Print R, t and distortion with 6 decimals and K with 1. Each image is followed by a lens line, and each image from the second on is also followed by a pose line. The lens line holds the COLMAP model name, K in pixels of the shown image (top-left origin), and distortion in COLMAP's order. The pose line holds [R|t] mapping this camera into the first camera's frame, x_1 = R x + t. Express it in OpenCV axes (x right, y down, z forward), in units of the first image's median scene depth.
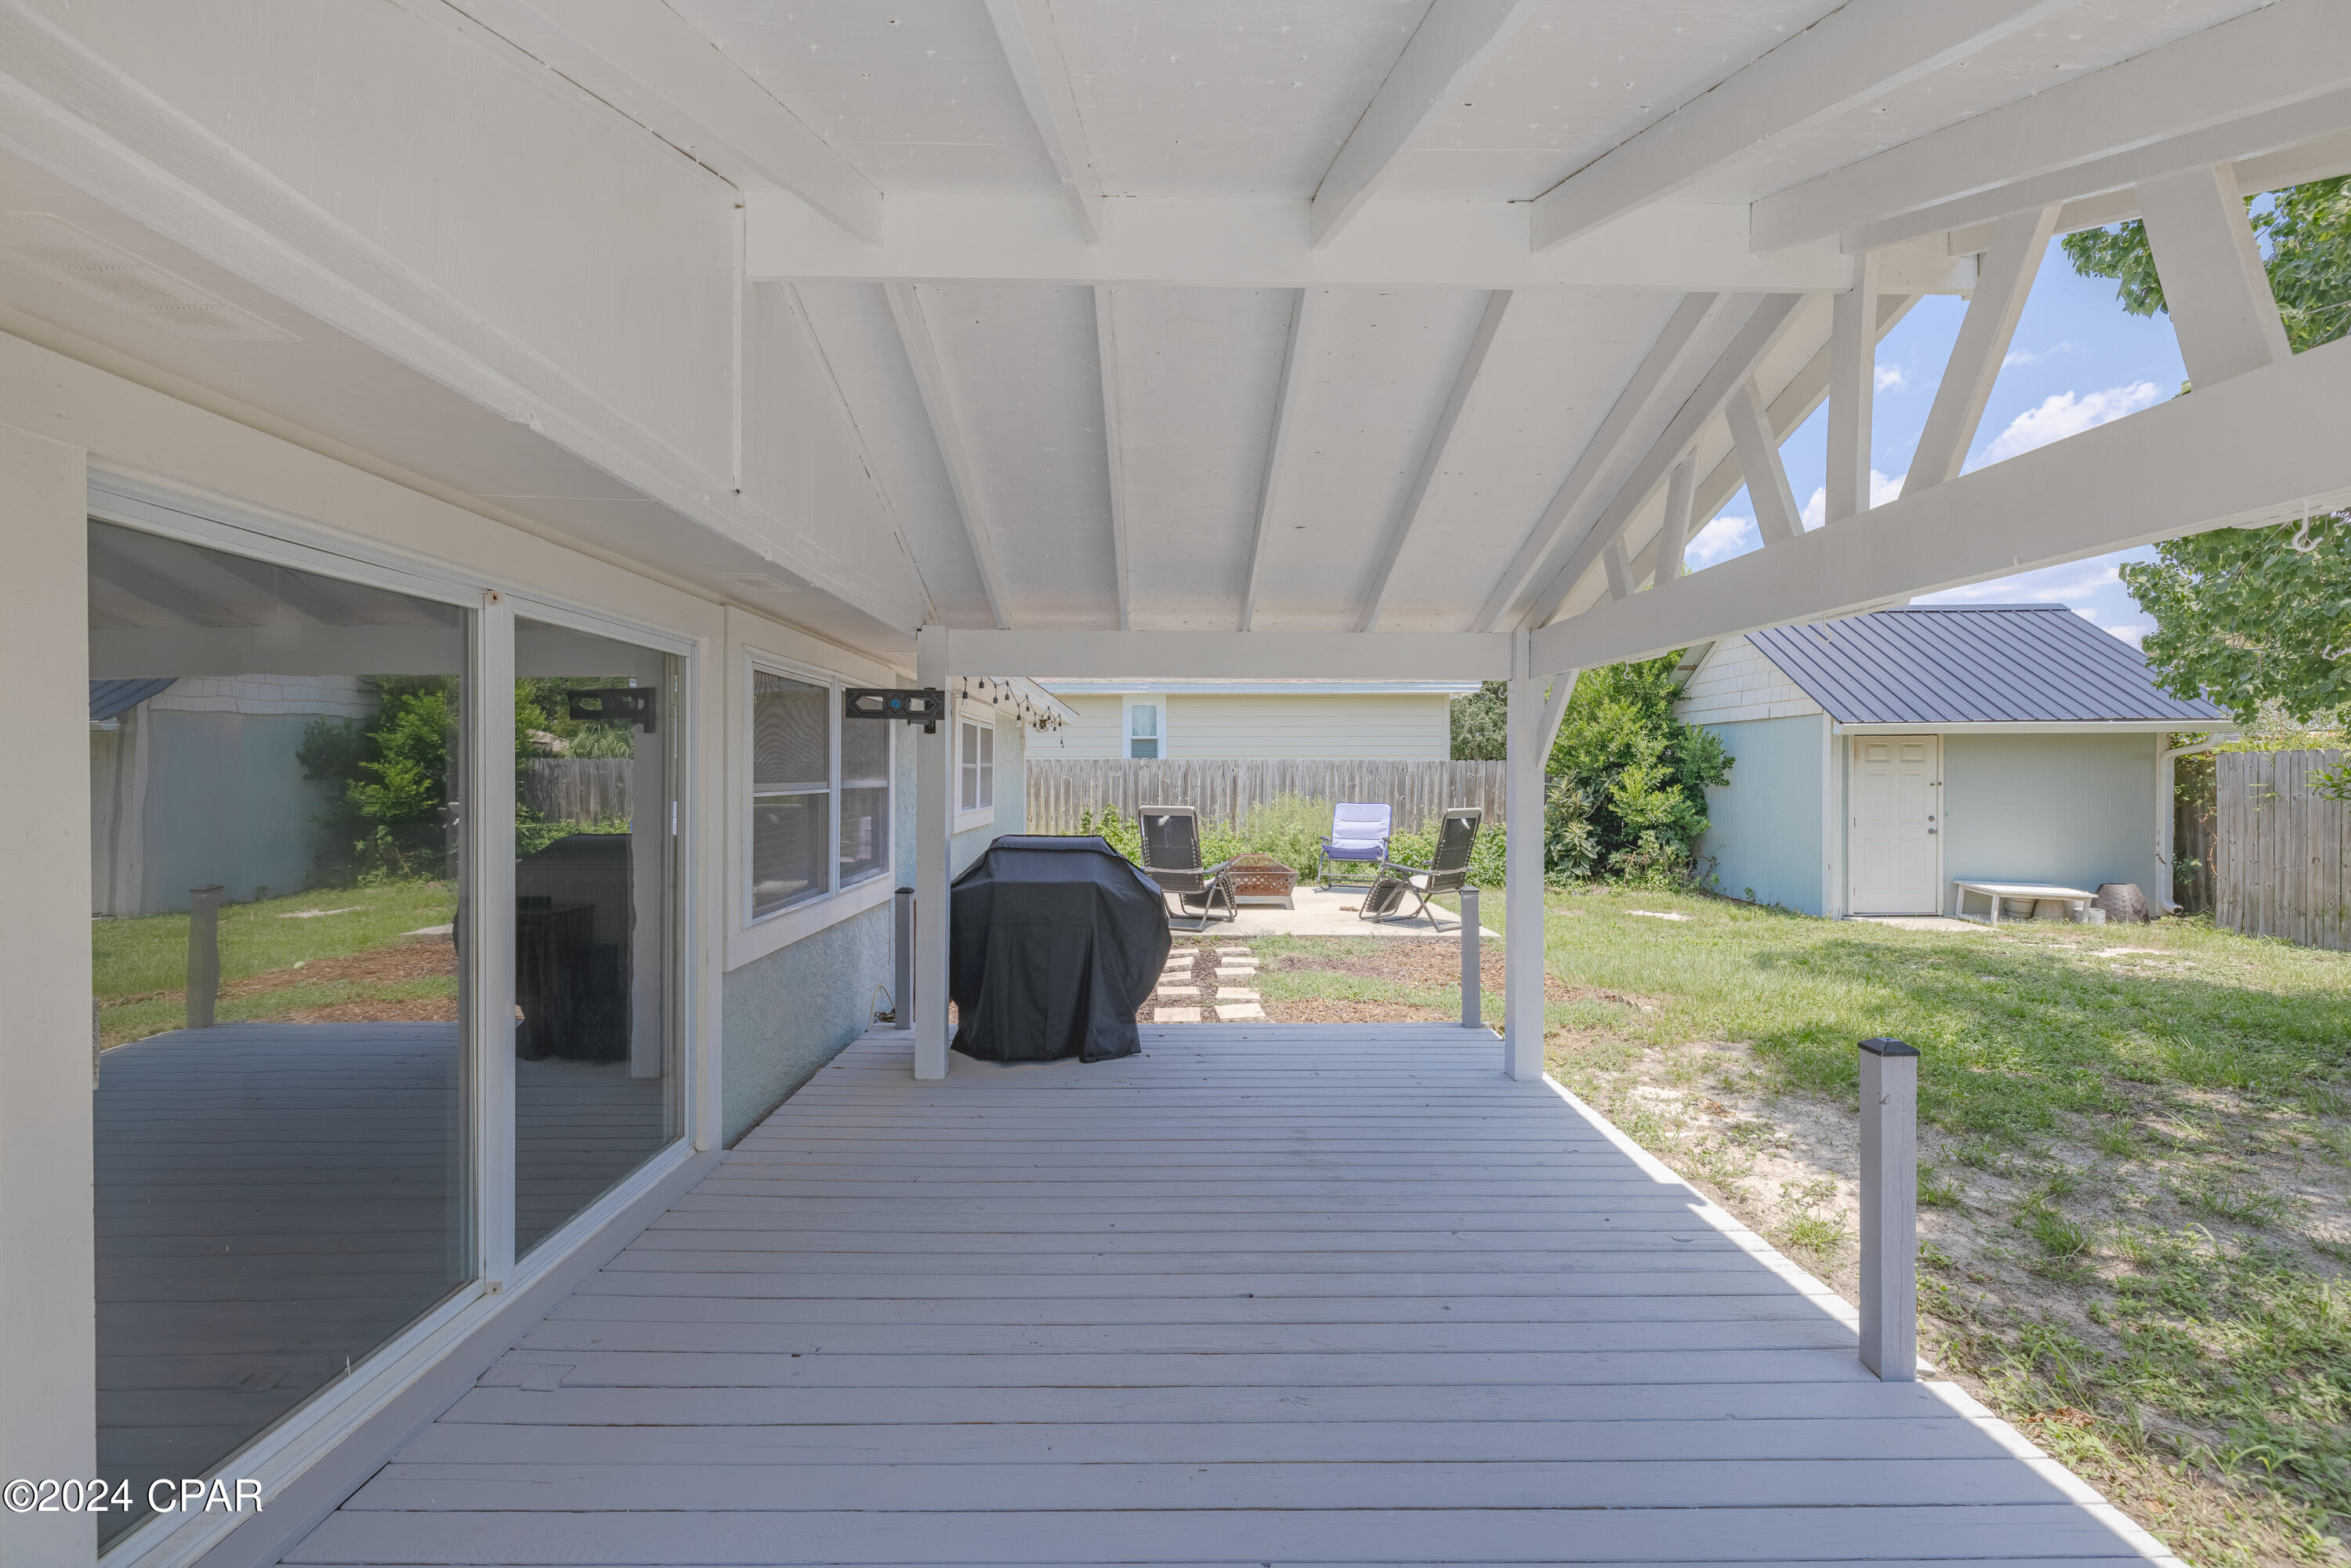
lens RADIAL K [[1057.3, 0, 1176.2], [0, 1057.3, 783.4], [0, 0, 1]] dist [-0.010777, -0.000263]
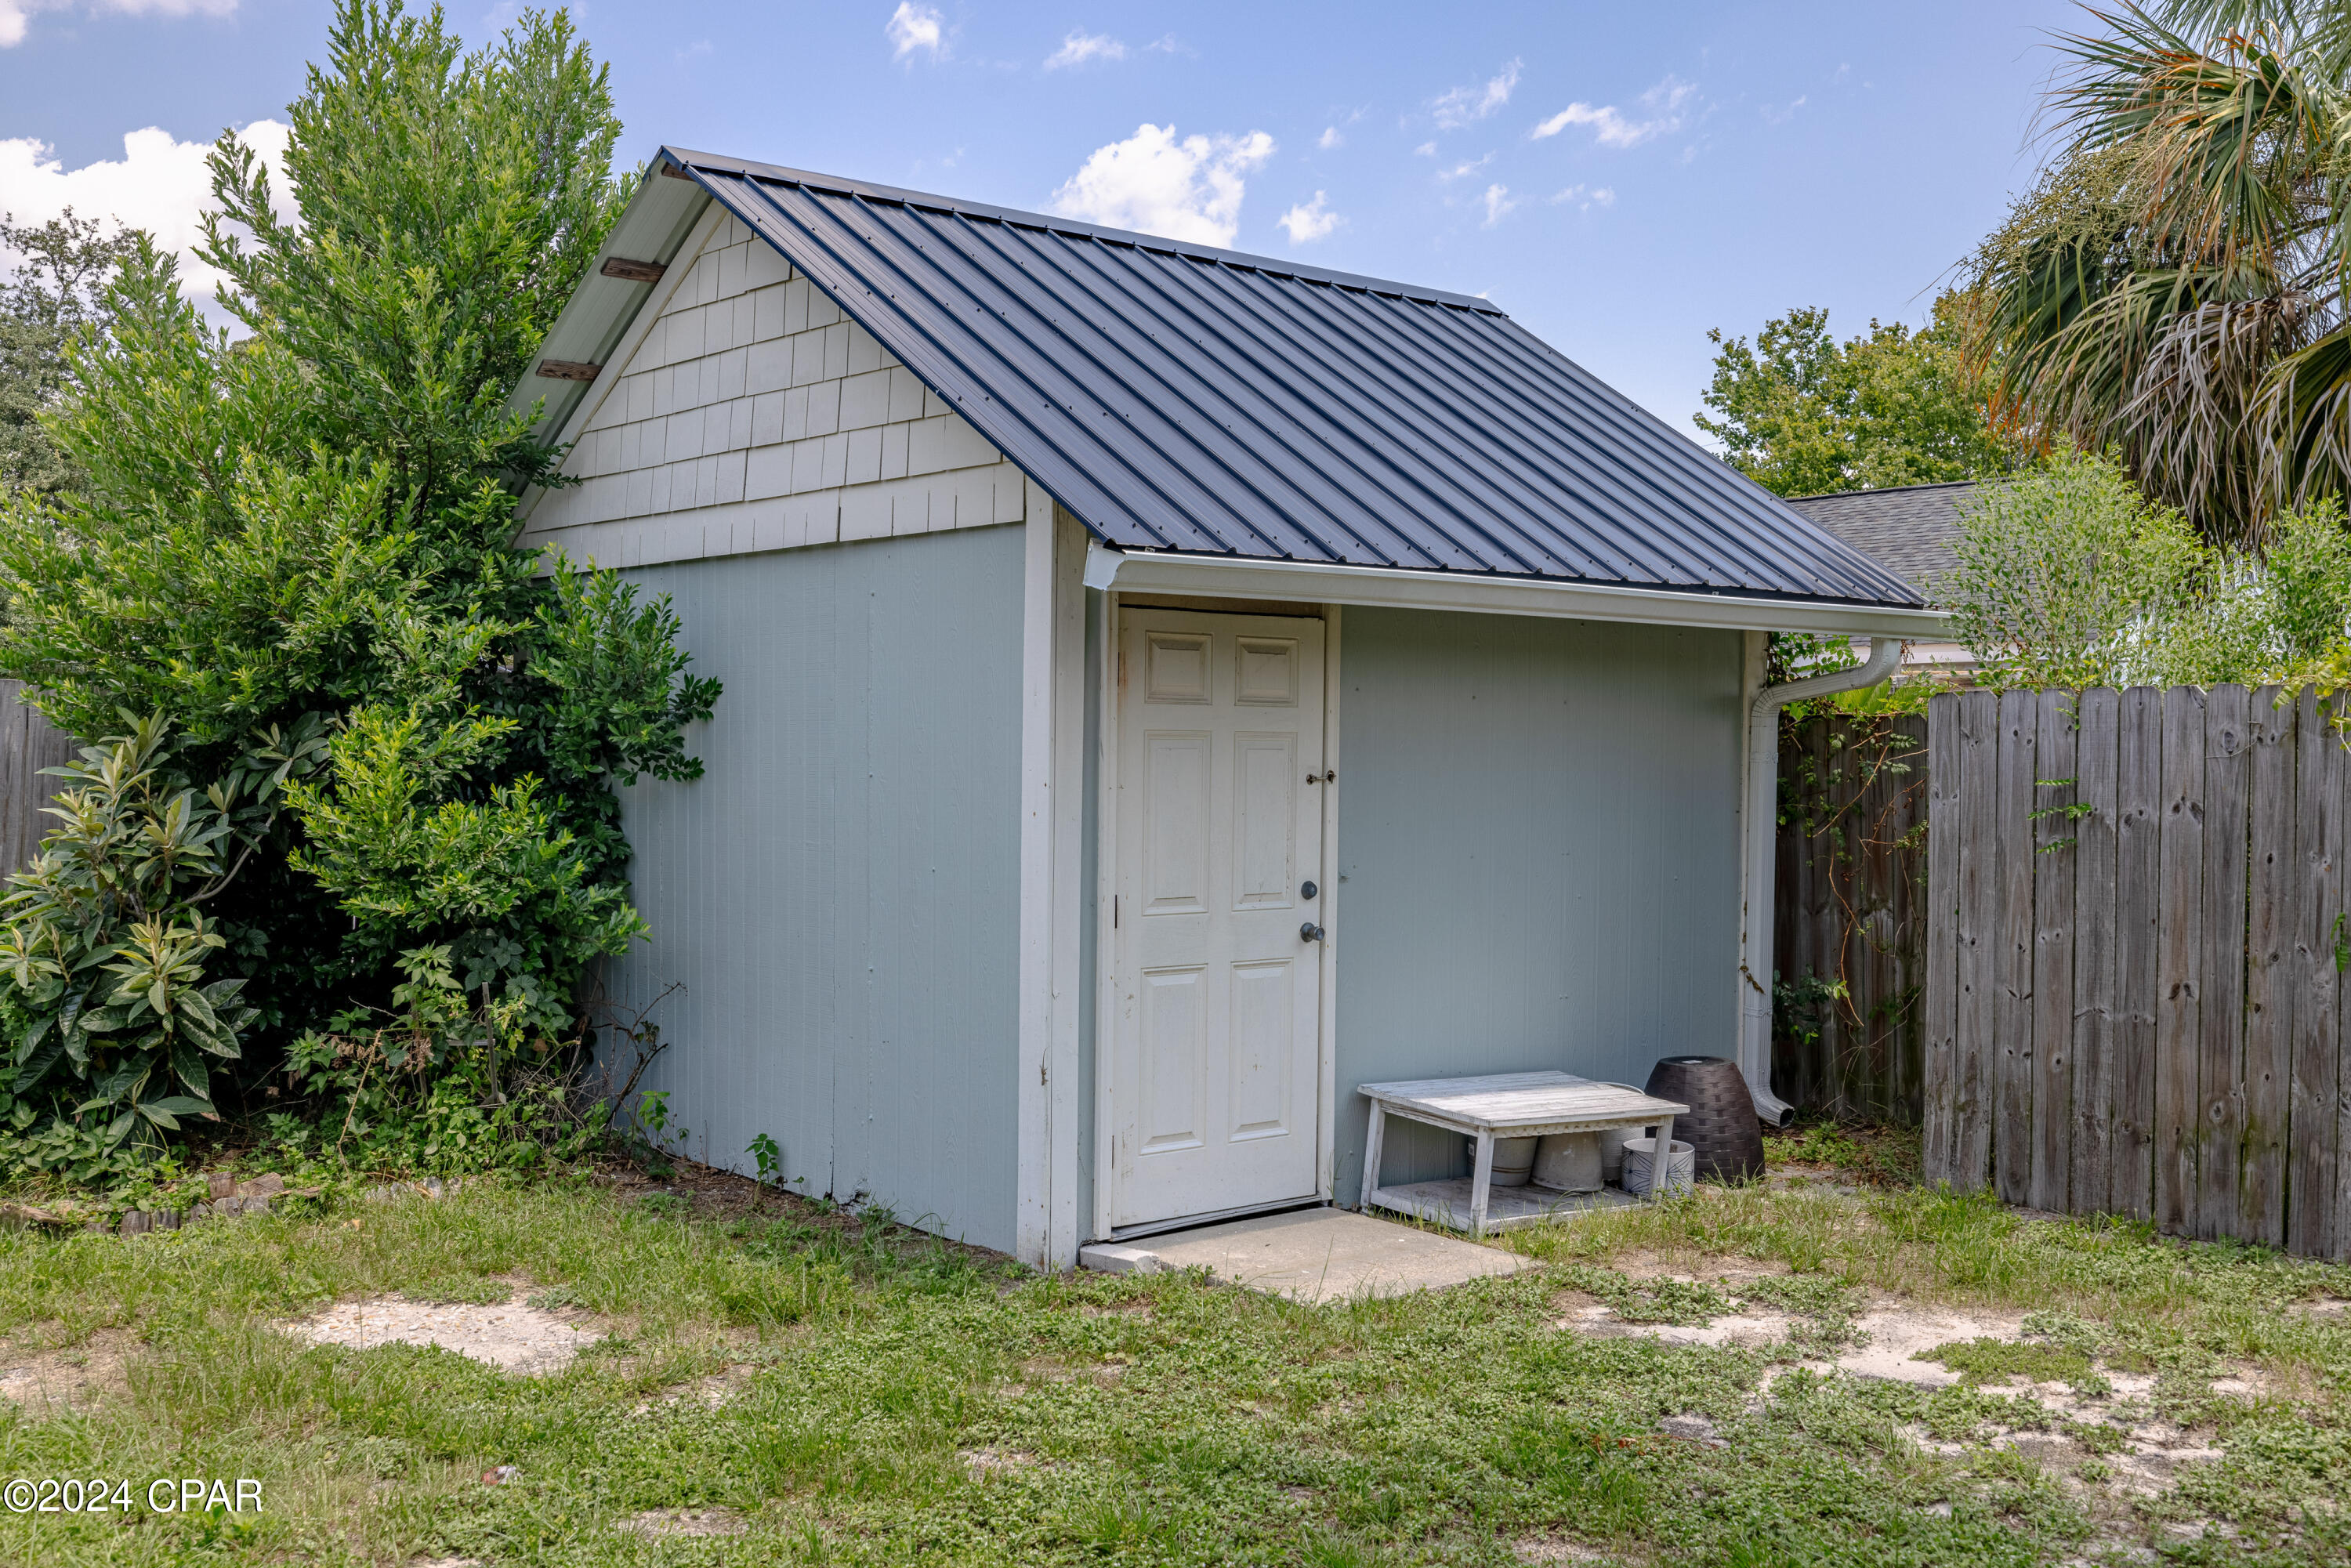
lens RADIAL K [[2282.8, 0, 1168.9], [0, 2282.8, 790.4], [0, 0, 1]] dist [-0.019131, 0.000000]
pose [[0.760666, -0.001038, 0.649143, 0.224647], [-0.005939, 0.999946, 0.008558, -0.001353], [-0.649116, -0.010365, 0.760619, 0.457451]]
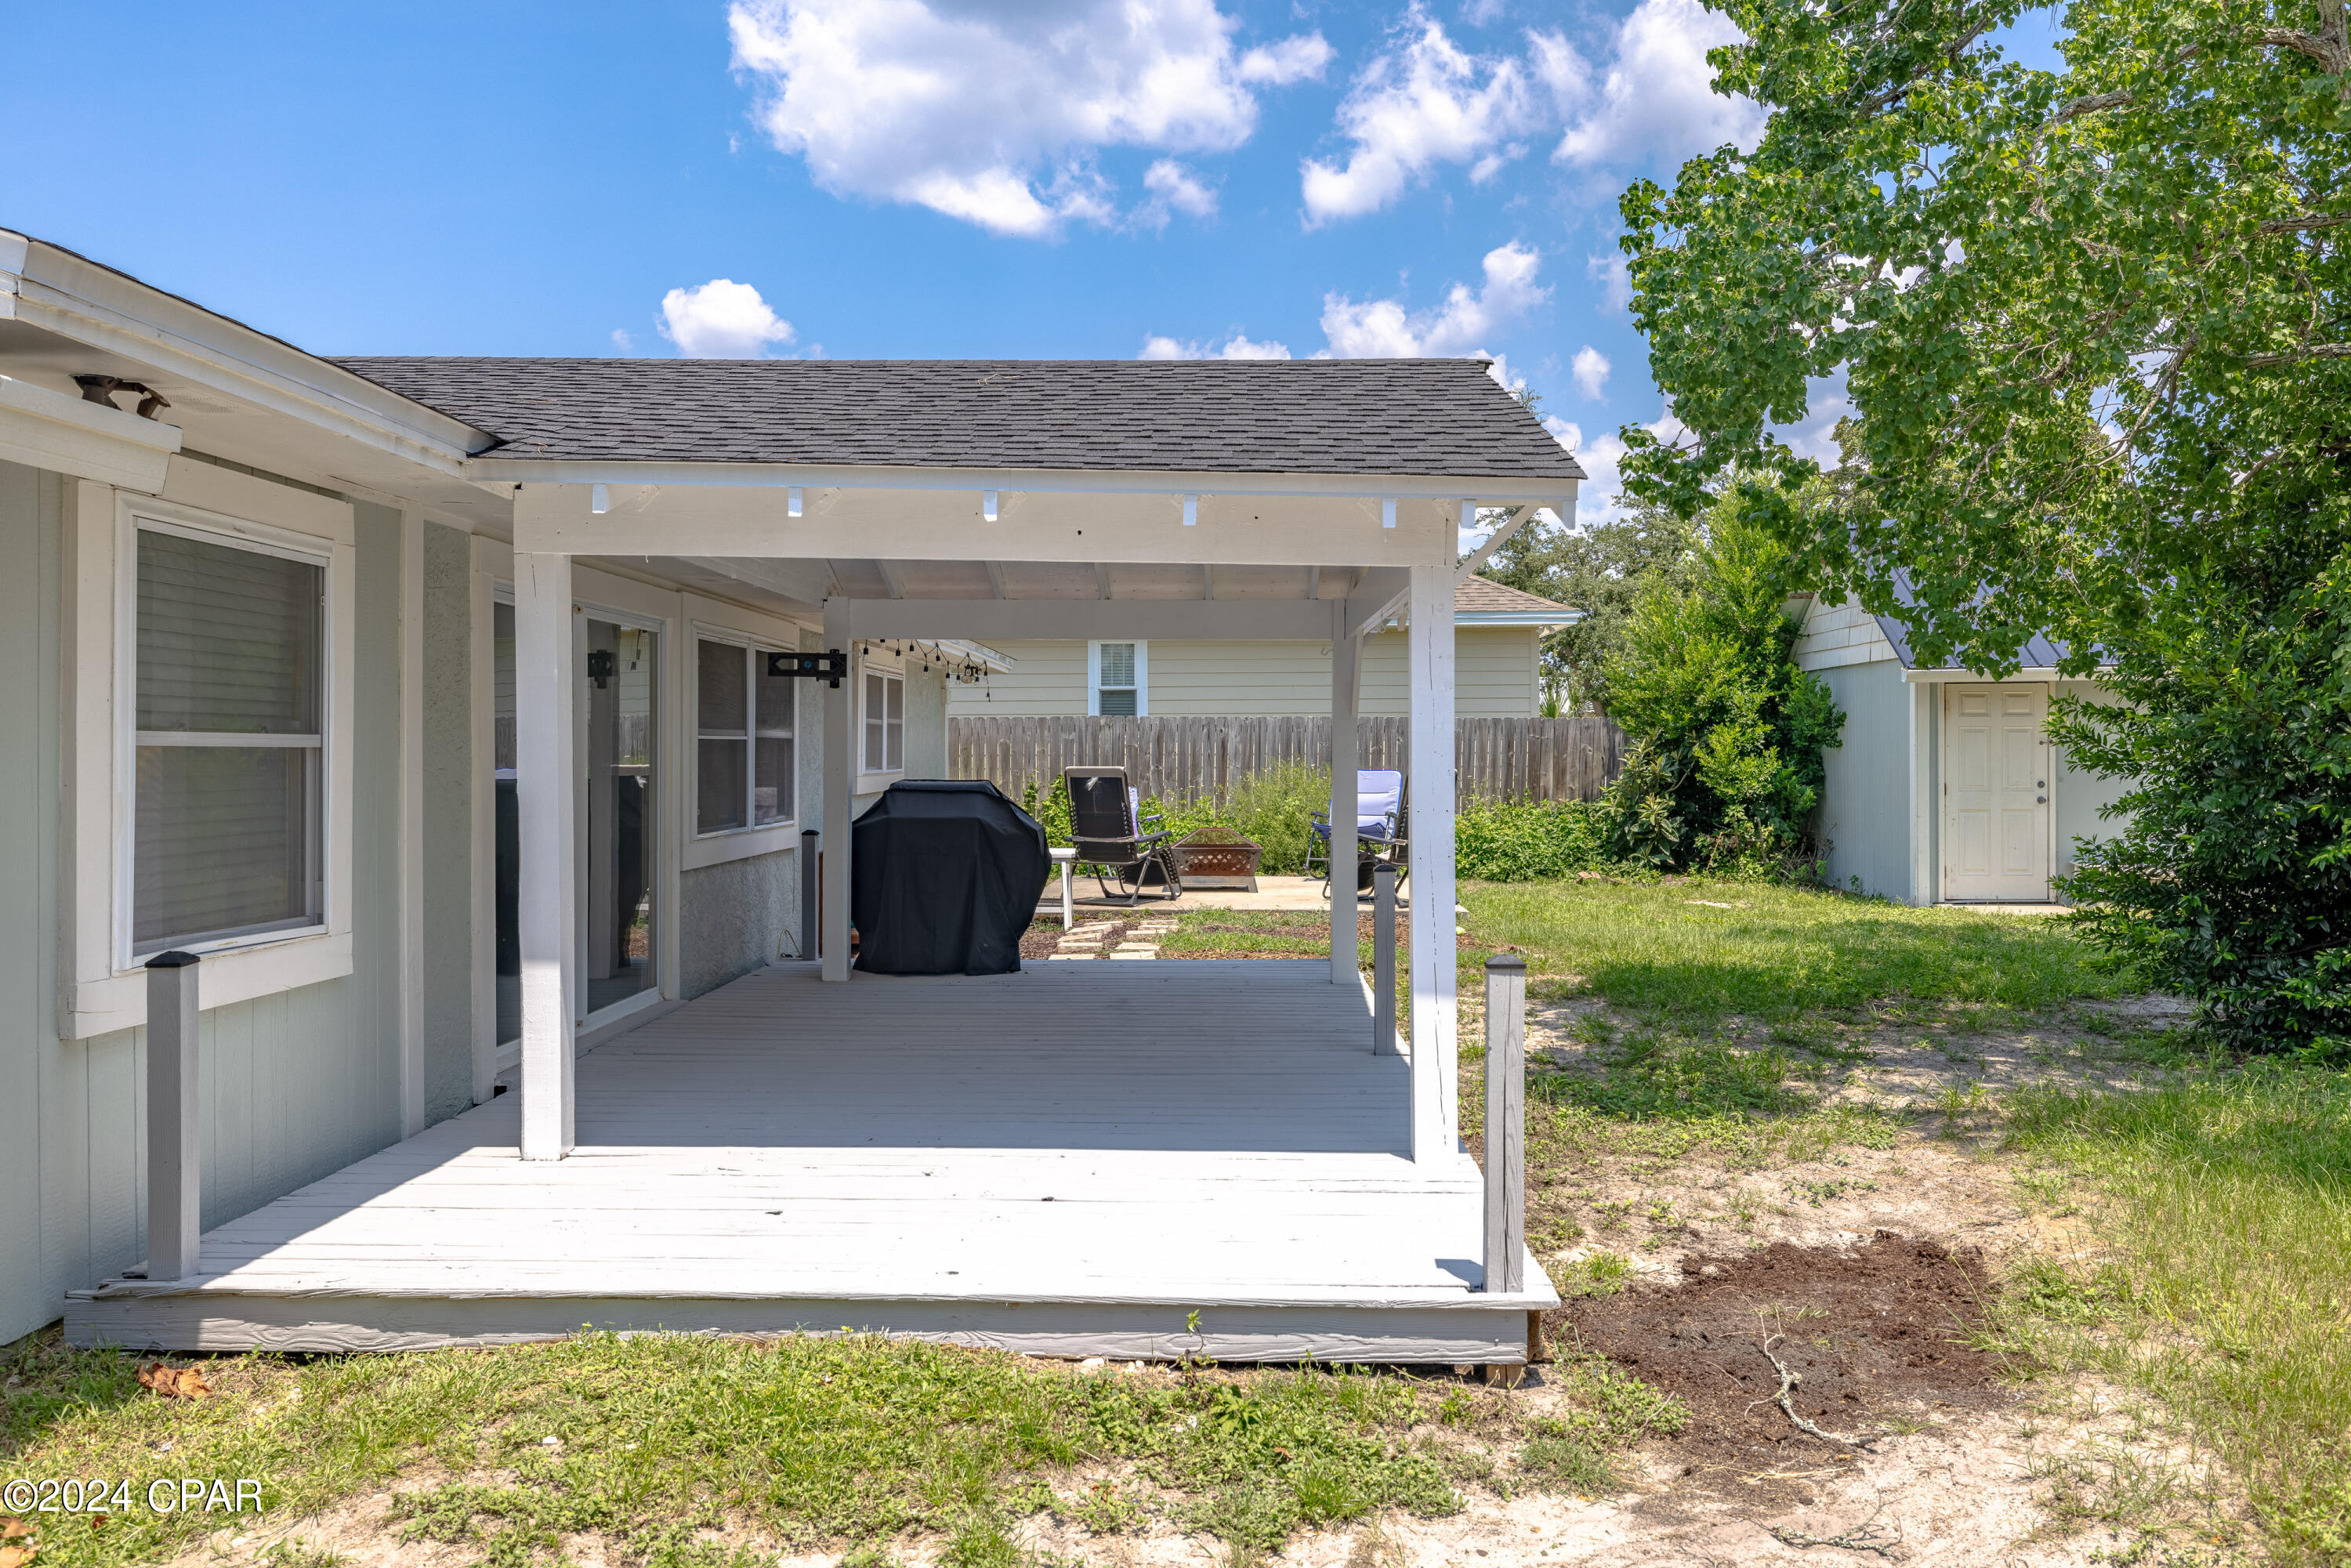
lens RADIAL K [[1896.0, 0, 1181.5], [0, 1896.0, 770.0], [0, 0, 1]] dist [-0.006832, -0.001372]
pose [[0.999139, -0.001345, -0.041463, 0.096966], [0.001377, 0.999999, 0.000734, 0.017292], [0.041462, -0.000791, 0.999140, -0.440065]]
